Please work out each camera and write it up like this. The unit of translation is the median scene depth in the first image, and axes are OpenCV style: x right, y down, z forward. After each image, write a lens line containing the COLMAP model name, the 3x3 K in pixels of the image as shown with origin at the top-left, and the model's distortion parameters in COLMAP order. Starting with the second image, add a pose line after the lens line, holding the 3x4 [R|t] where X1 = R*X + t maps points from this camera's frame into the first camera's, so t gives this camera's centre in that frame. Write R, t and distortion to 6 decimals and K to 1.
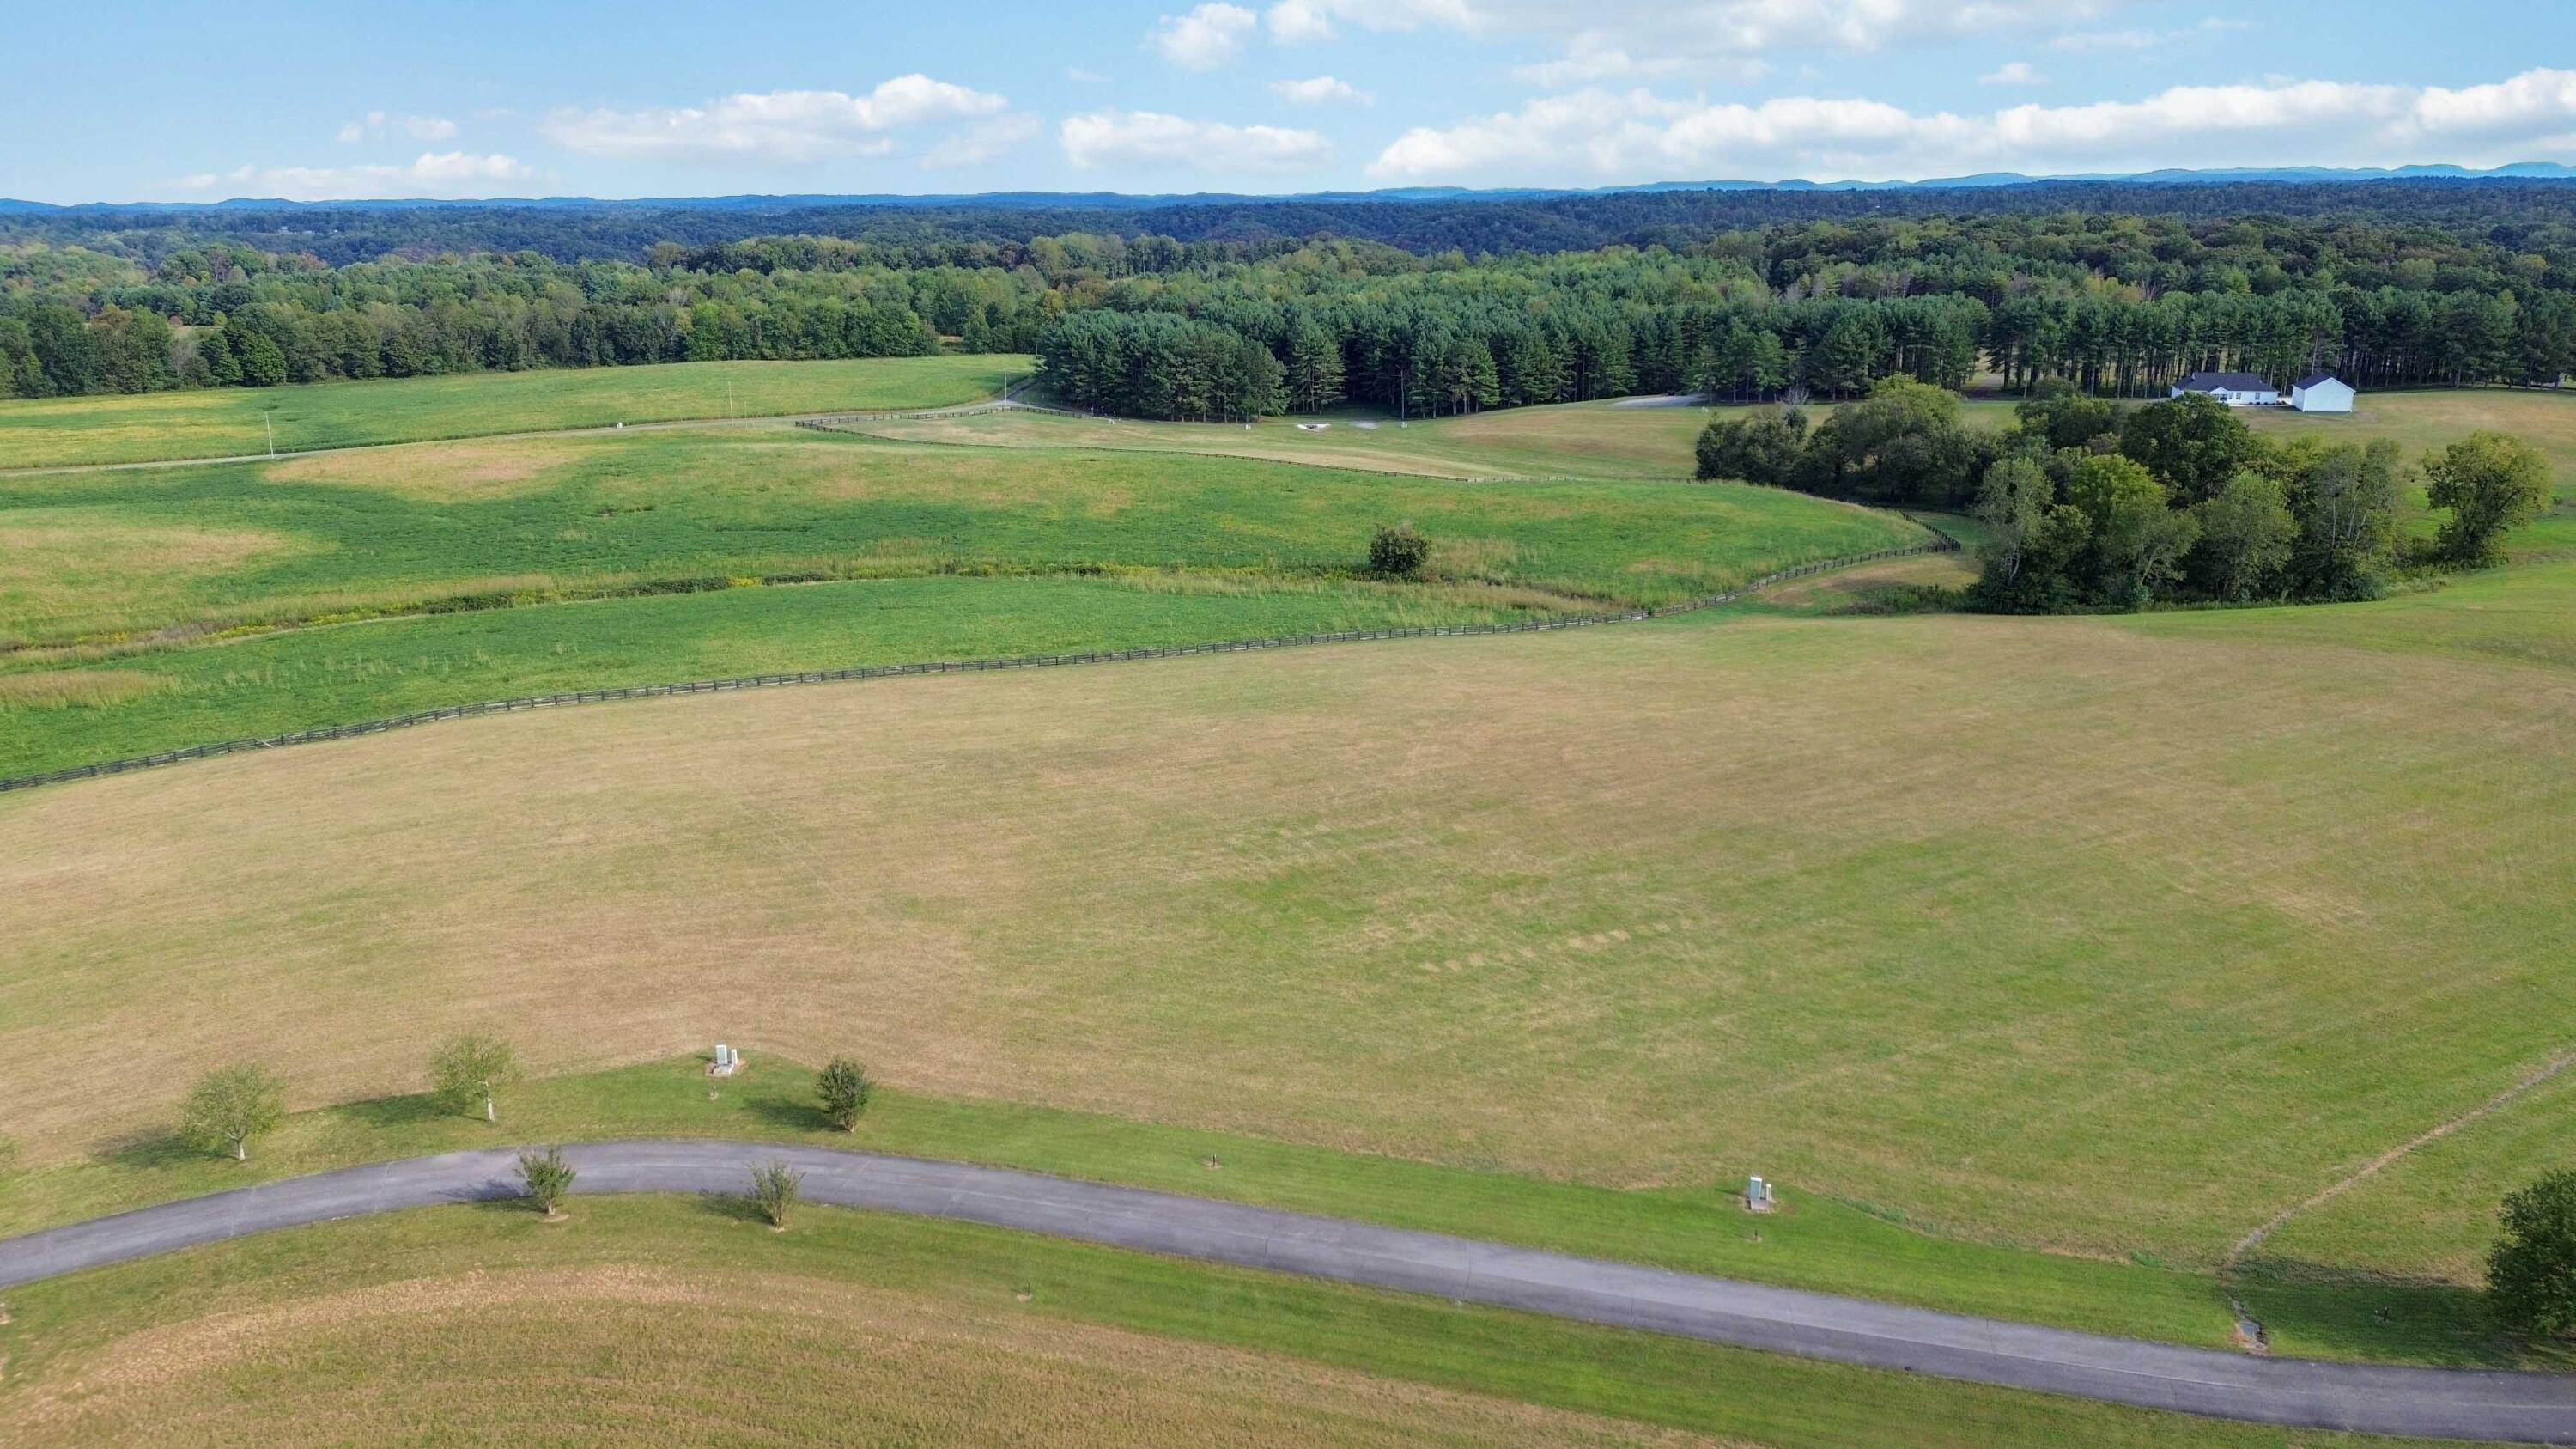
lens RADIAL K [[1804.5, 0, 1298.3], [0, 1804.5, 723.9], [0, 0, 1]] dist [0.101749, -0.117160]
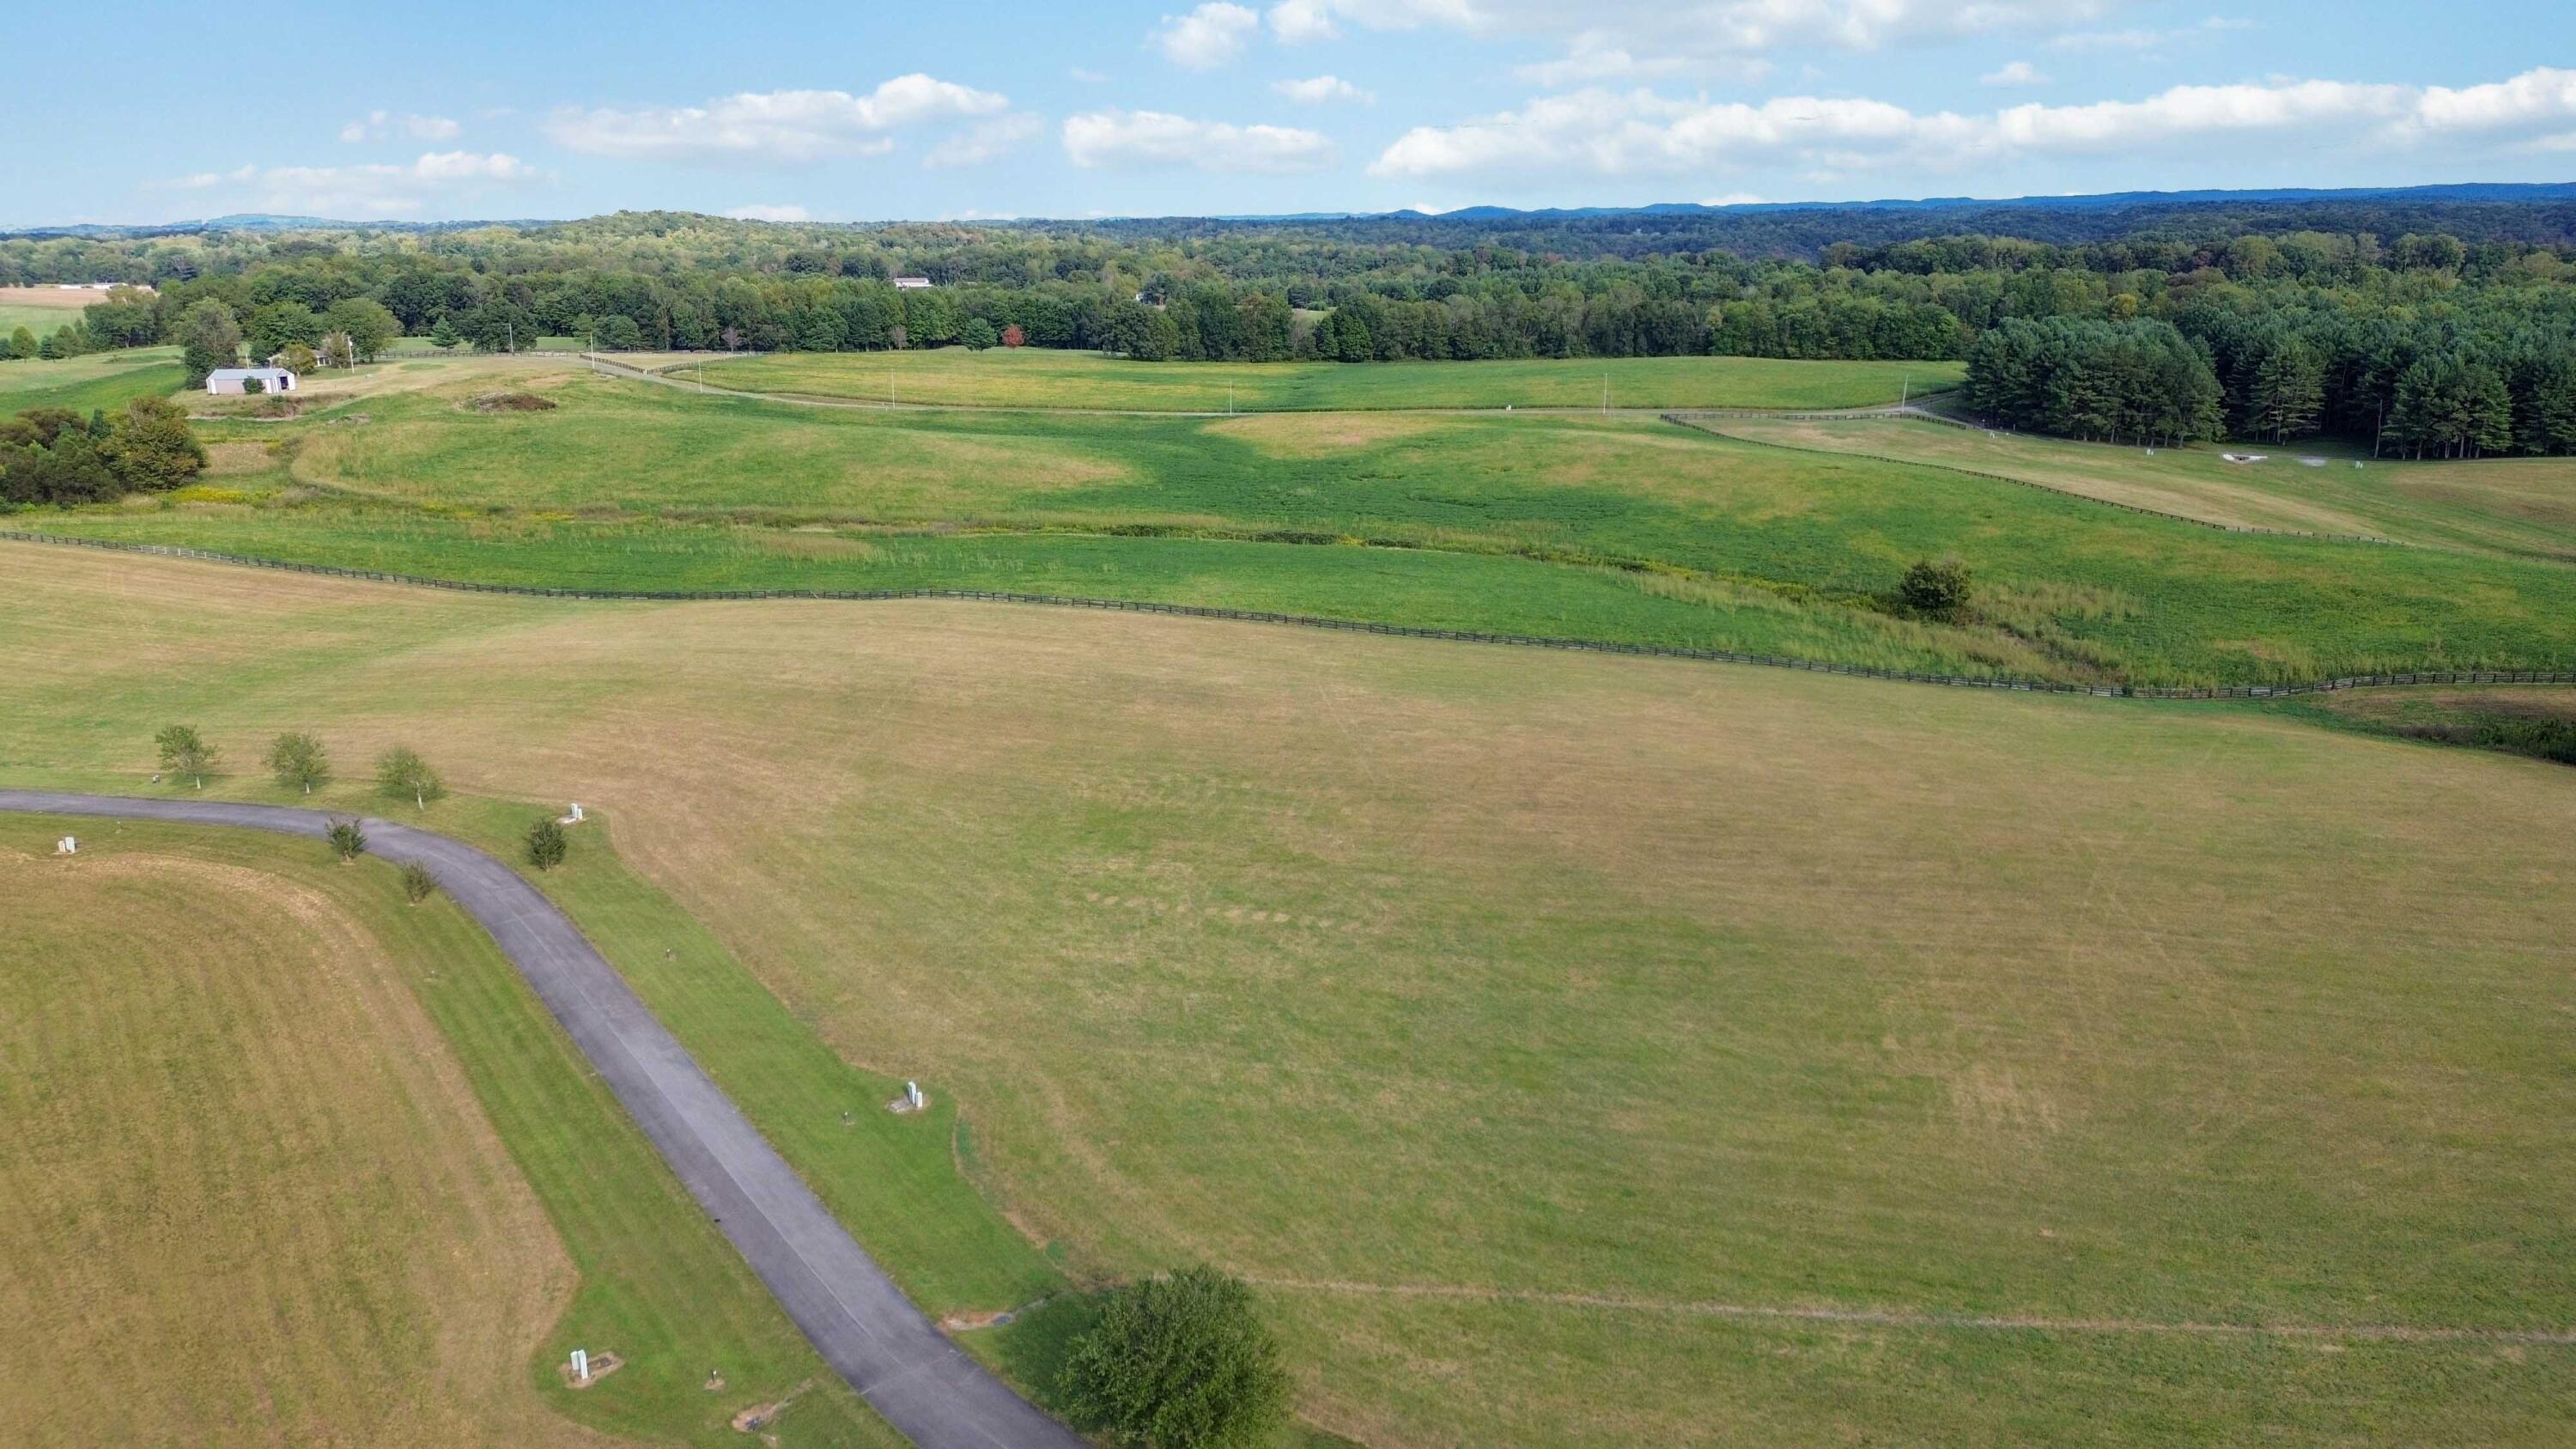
lens RADIAL K [[1804.5, 0, 1298.3], [0, 1804.5, 723.9], [0, 0, 1]] dist [0.101749, -0.117160]
pose [[0.765466, 0.175931, -0.618959, 0.222801], [-0.175798, 0.982481, 0.061848, -0.016390], [0.618996, 0.061469, 0.782985, 0.052594]]
